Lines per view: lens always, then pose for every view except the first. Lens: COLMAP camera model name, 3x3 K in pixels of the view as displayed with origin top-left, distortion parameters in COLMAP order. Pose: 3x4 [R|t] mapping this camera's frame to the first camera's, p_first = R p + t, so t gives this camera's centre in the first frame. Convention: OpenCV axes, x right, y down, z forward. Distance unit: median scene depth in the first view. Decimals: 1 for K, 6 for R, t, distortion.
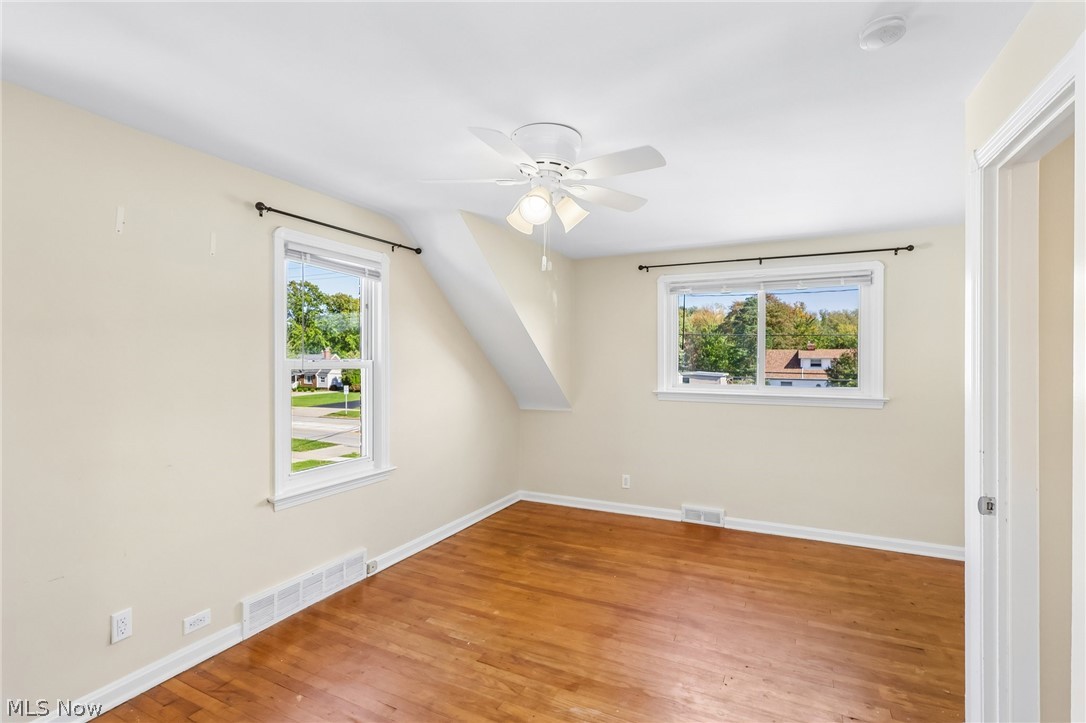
lens RADIAL K [[506.2, 0, 542.5], [0, 506.2, 363.0], [0, 0, 1]] dist [-0.003683, 0.001472]
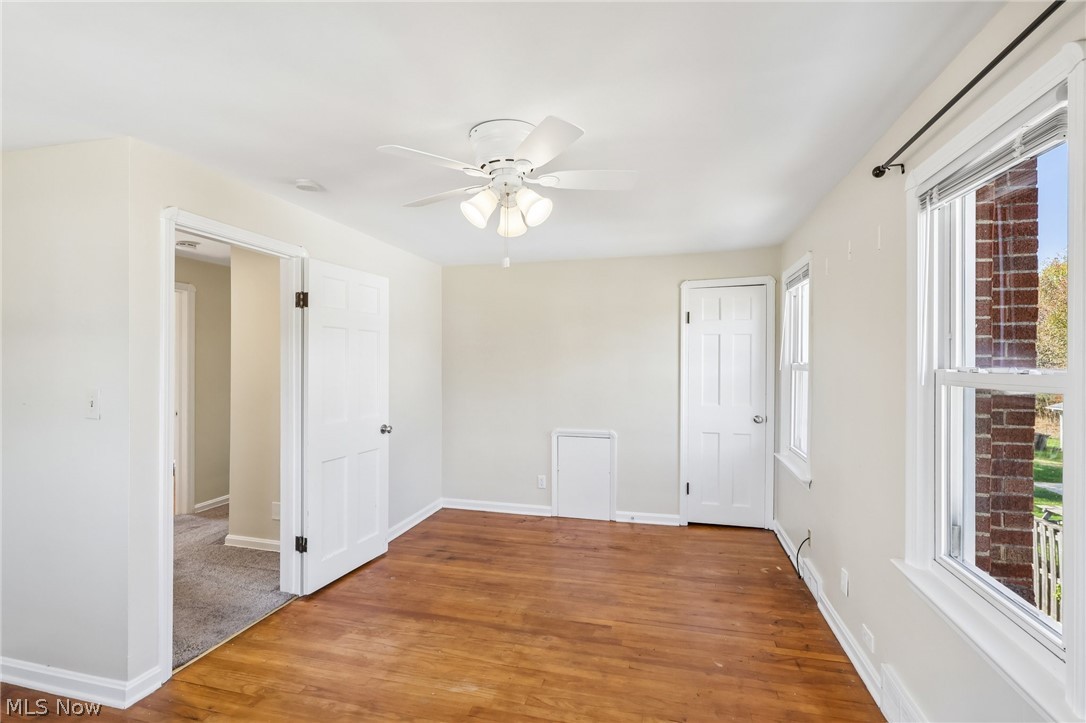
lens RADIAL K [[506.2, 0, 544.7], [0, 506.2, 358.6], [0, 0, 1]] dist [-0.003683, 0.001472]
pose [[-0.979439, -0.005857, -0.201655, 0.079288], [-0.006562, 0.999974, 0.002827, -0.013140], [0.201634, 0.004092, -0.979452, 1.207197]]
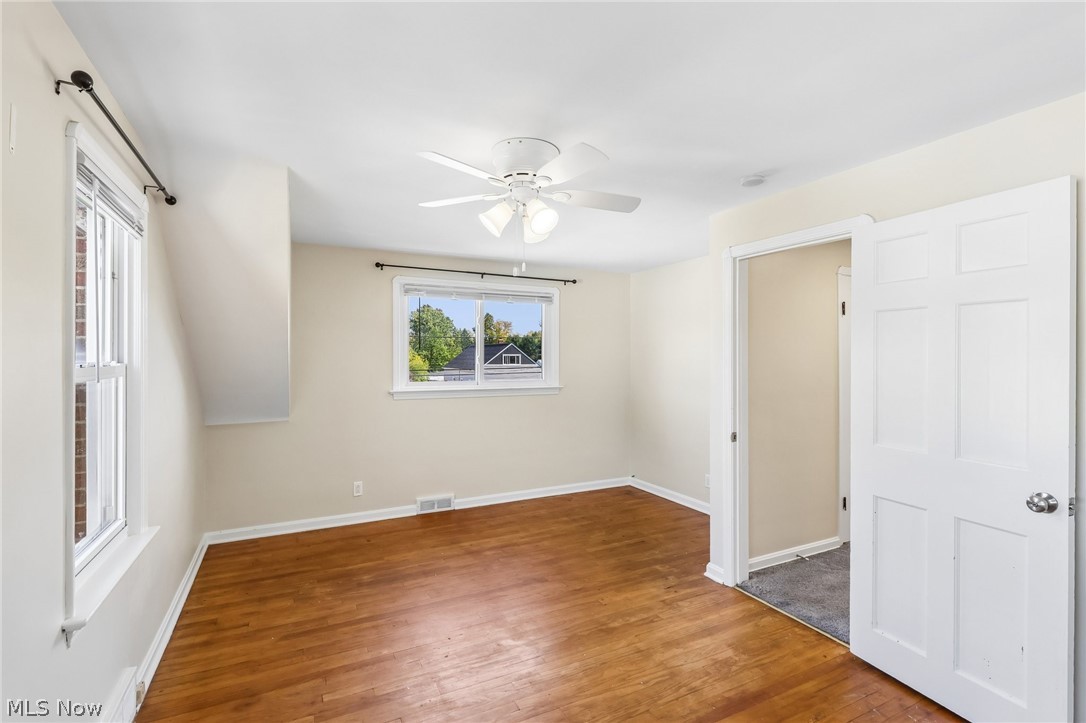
lens RADIAL K [[506.2, 0, 543.7], [0, 506.2, 358.1], [0, 0, 1]] dist [-0.003683, 0.001472]
pose [[0.599699, -0.003498, 0.800218, -0.498689], [0.007240, 0.999973, -0.001055, -0.007339], [-0.800193, 0.006426, 0.599708, 0.206208]]
